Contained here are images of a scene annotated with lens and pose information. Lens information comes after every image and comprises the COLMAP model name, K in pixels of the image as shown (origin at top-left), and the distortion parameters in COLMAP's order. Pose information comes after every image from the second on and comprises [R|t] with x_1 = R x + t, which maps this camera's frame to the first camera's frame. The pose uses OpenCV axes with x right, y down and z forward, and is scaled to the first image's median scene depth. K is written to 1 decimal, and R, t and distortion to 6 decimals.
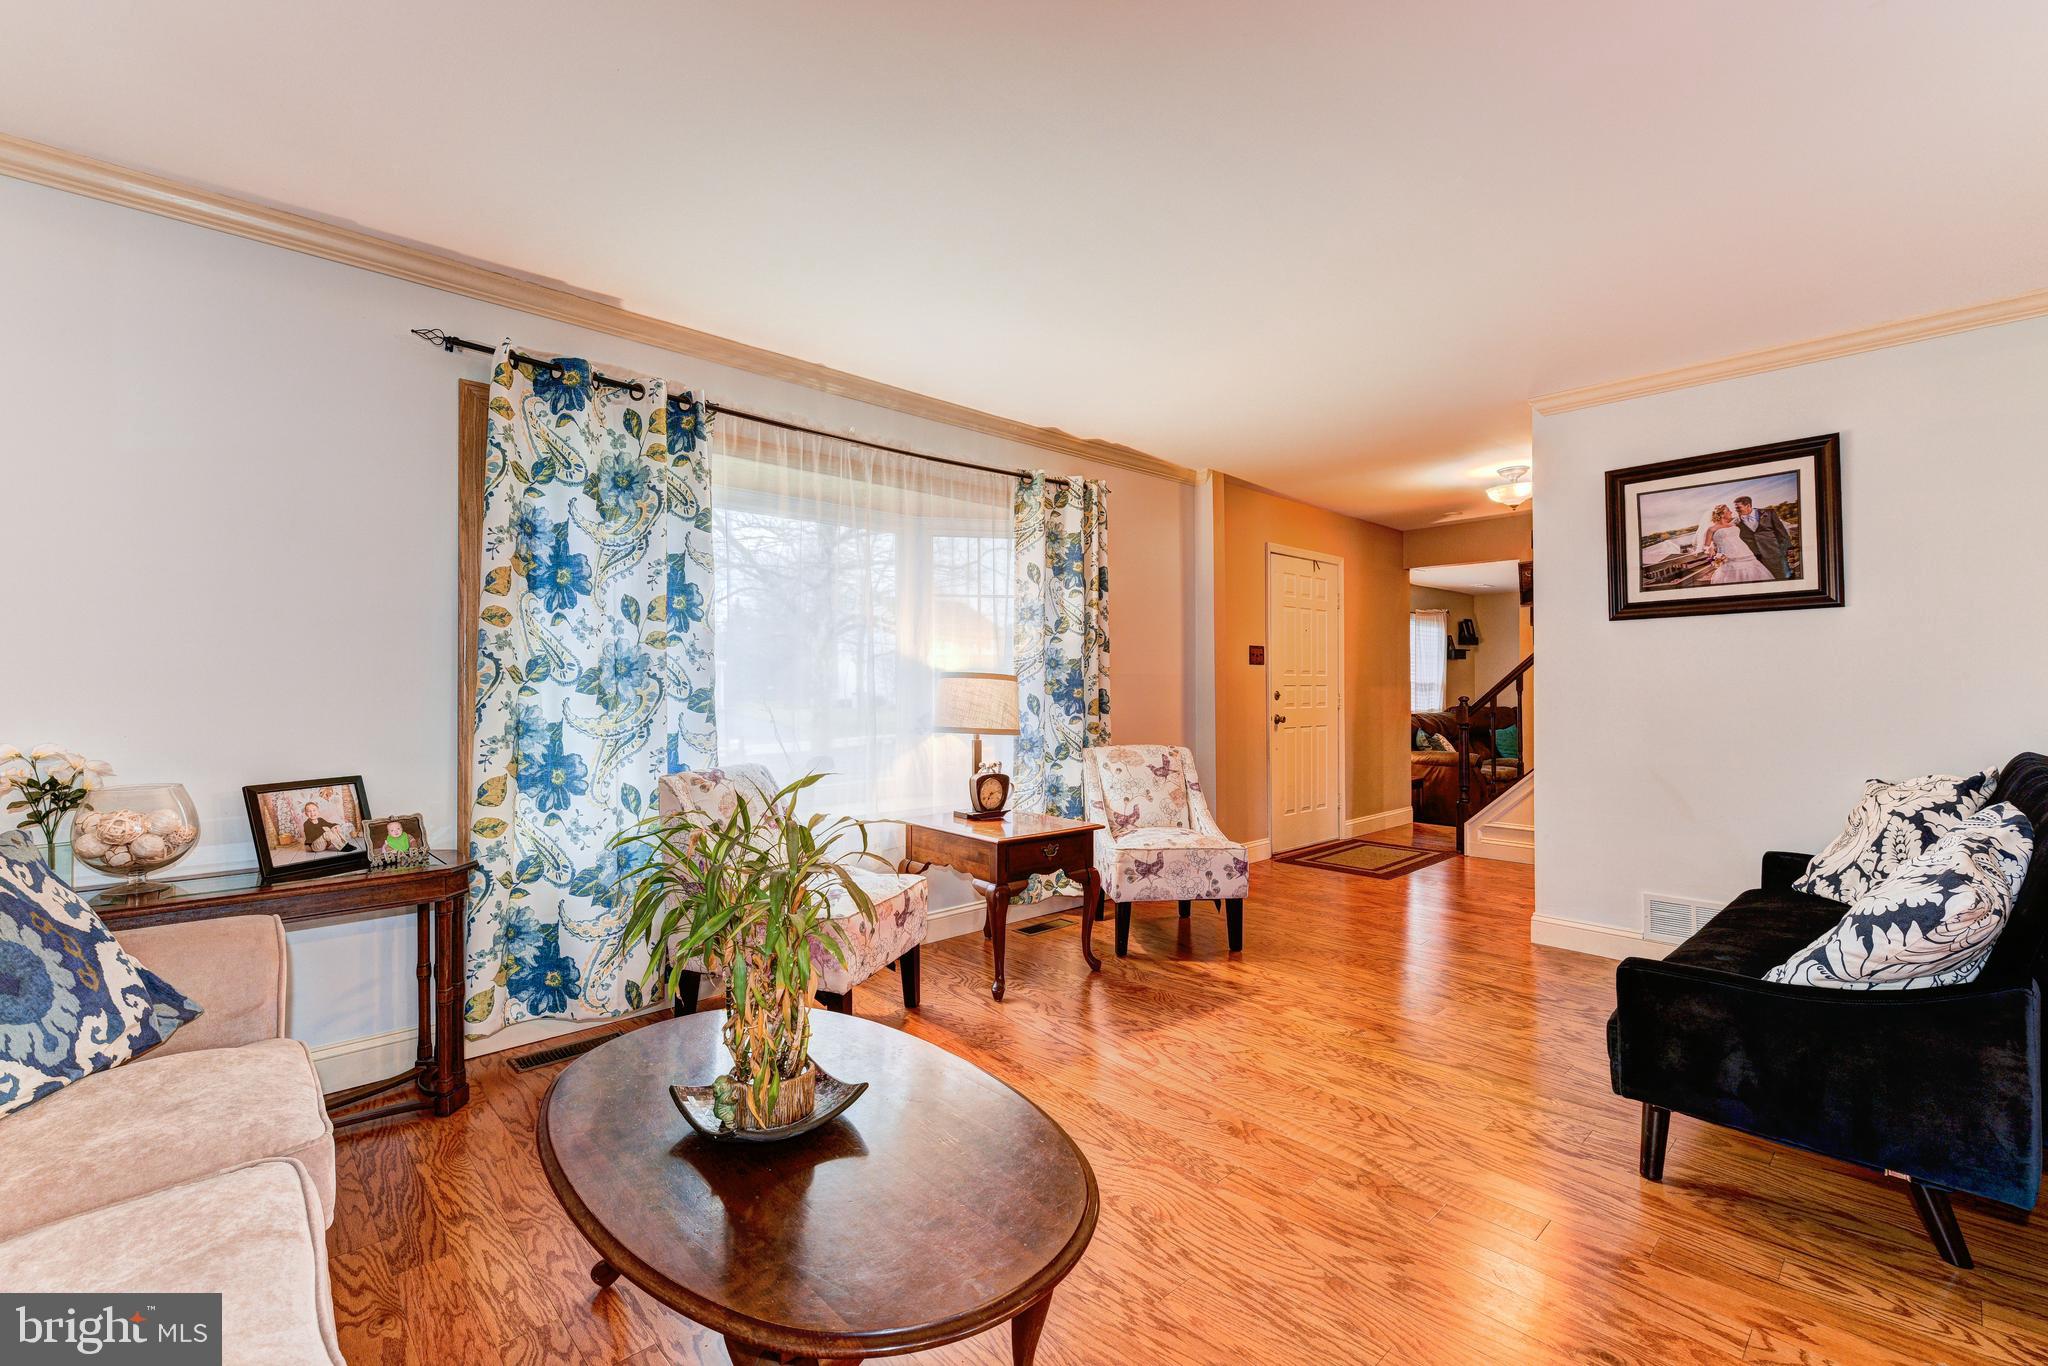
lens RADIAL K [[873.5, 0, 1031.4], [0, 873.5, 681.0], [0, 0, 1]] dist [0.016972, -0.009156]
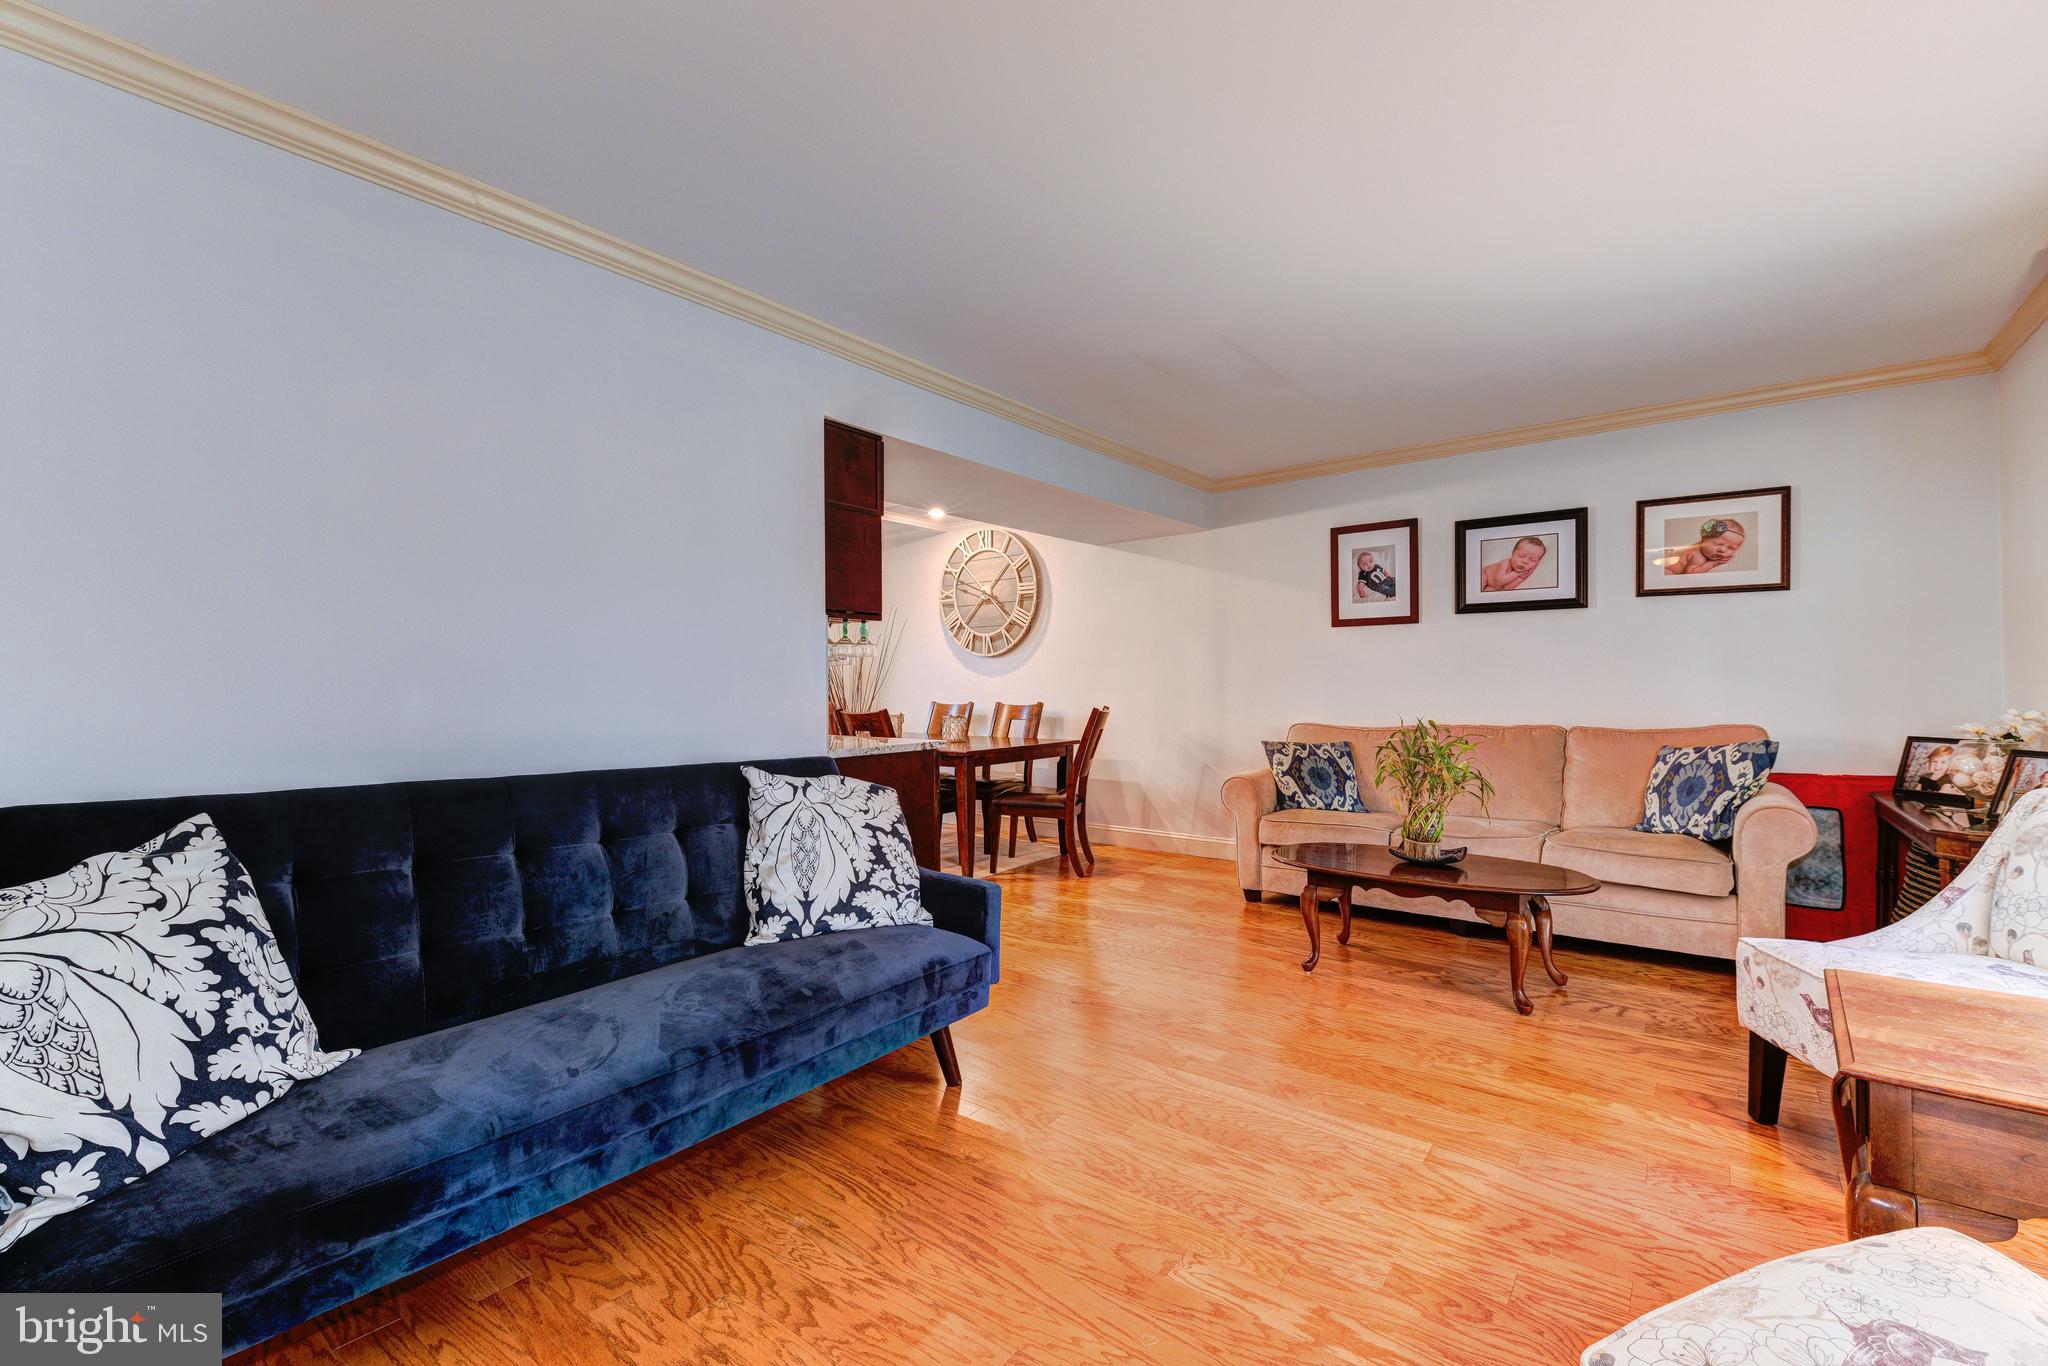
lens RADIAL K [[873.5, 0, 1031.4], [0, 873.5, 681.0], [0, 0, 1]] dist [0.016972, -0.009156]
pose [[-0.987501, 0.011105, -0.157221, 0.545071], [0.013409, 0.999818, -0.013602, 0.014256], [0.157041, -0.015540, -0.987470, 1.547208]]
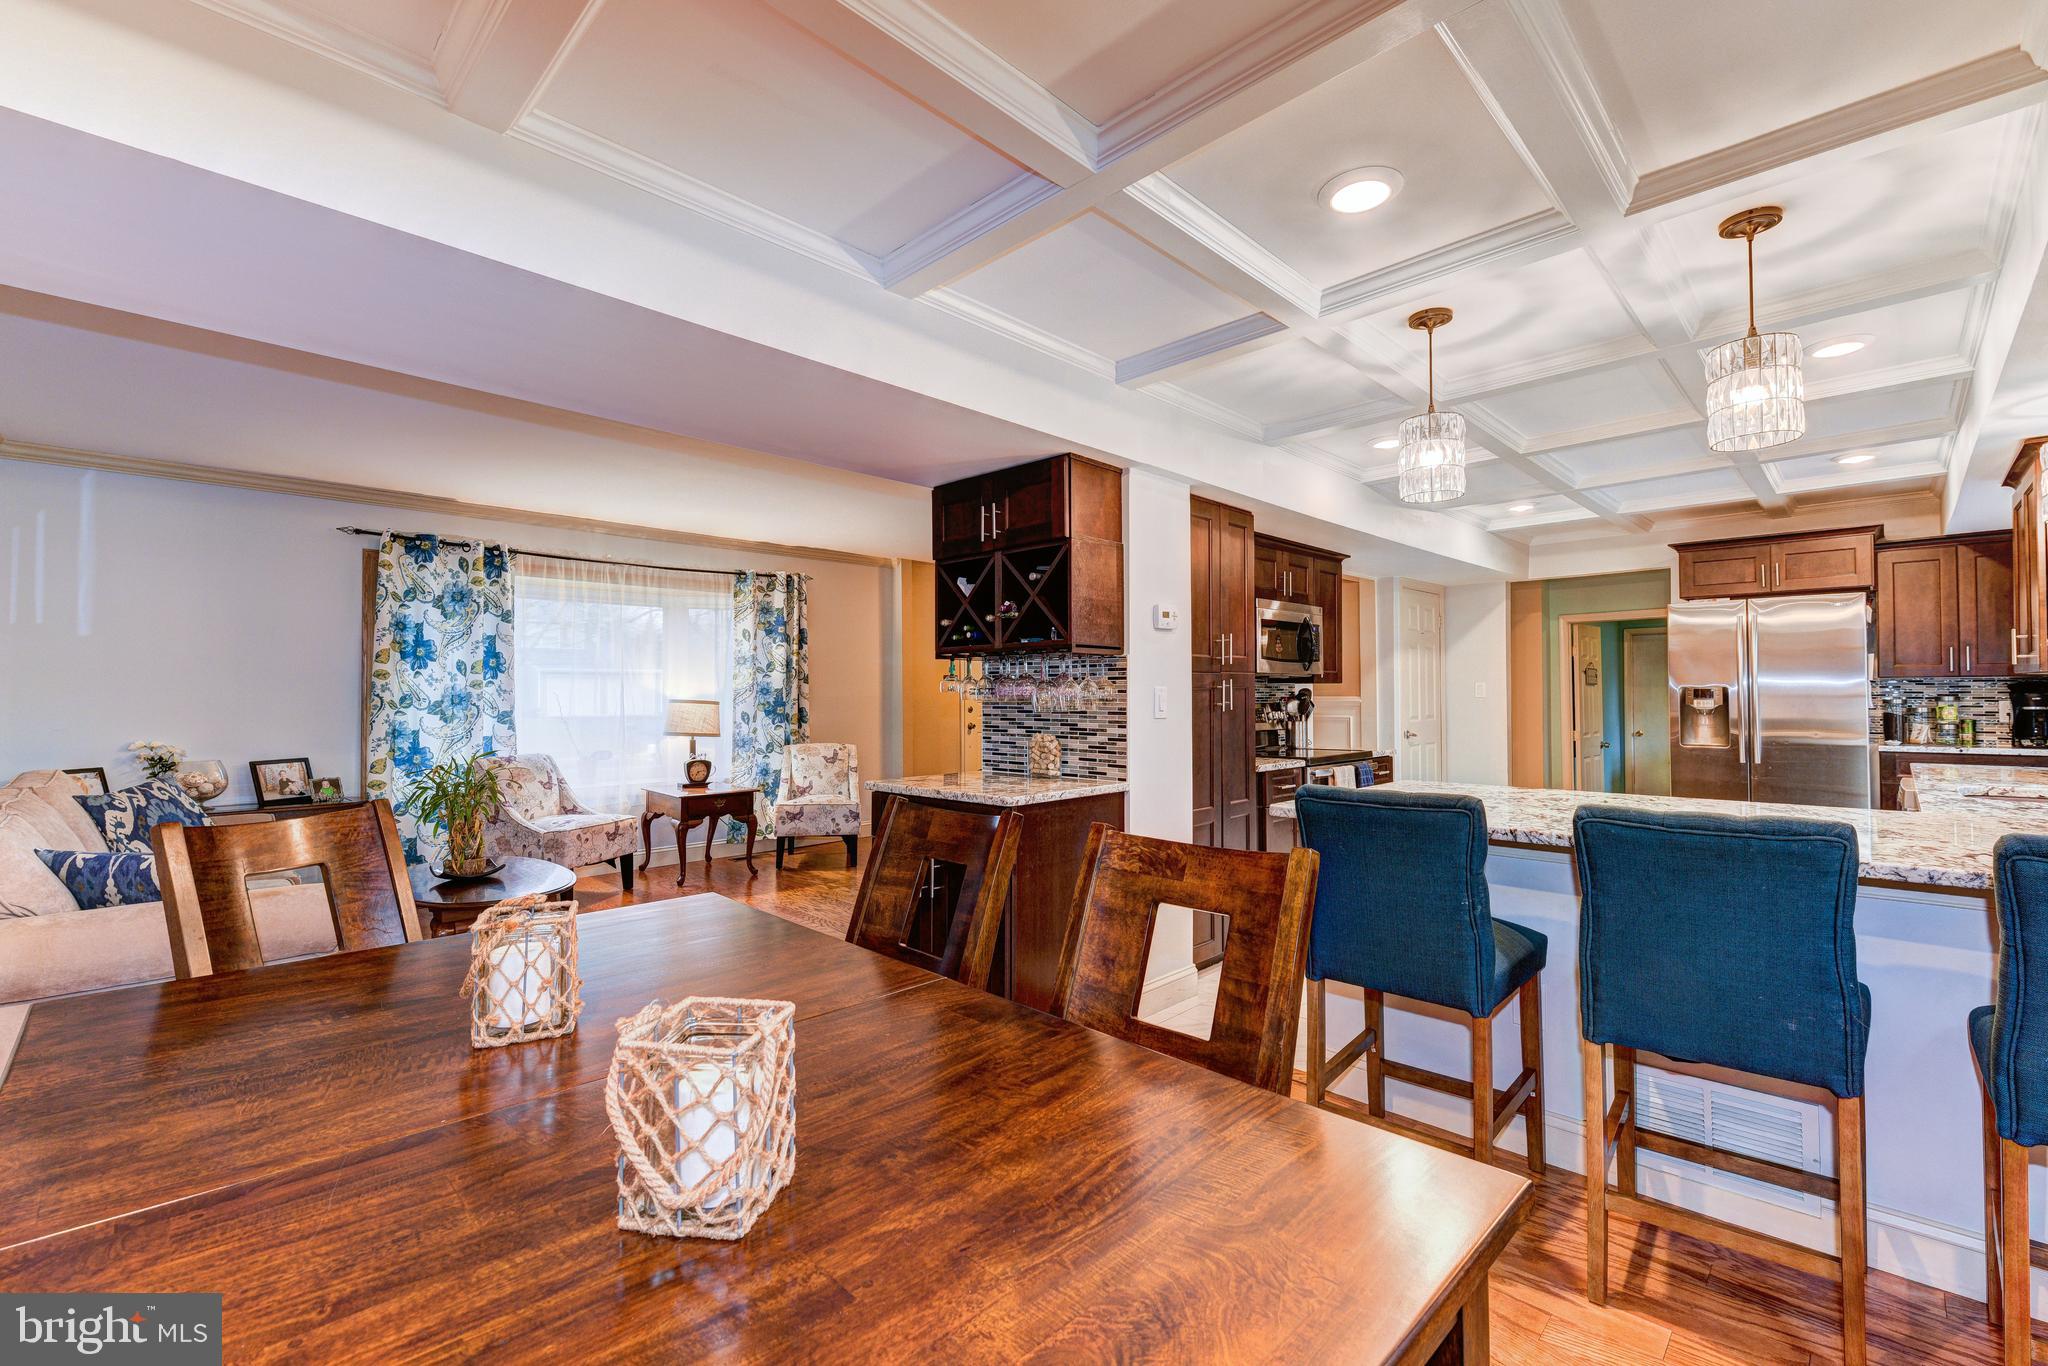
lens RADIAL K [[873.5, 0, 1031.4], [0, 873.5, 681.0], [0, 0, 1]] dist [0.016972, -0.009156]
pose [[0.999026, 0.000938, 0.044115, 0.638619], [-0.000678, 0.999982, -0.005915, -0.043759], [-0.044120, 0.005879, 0.999009, -0.865107]]
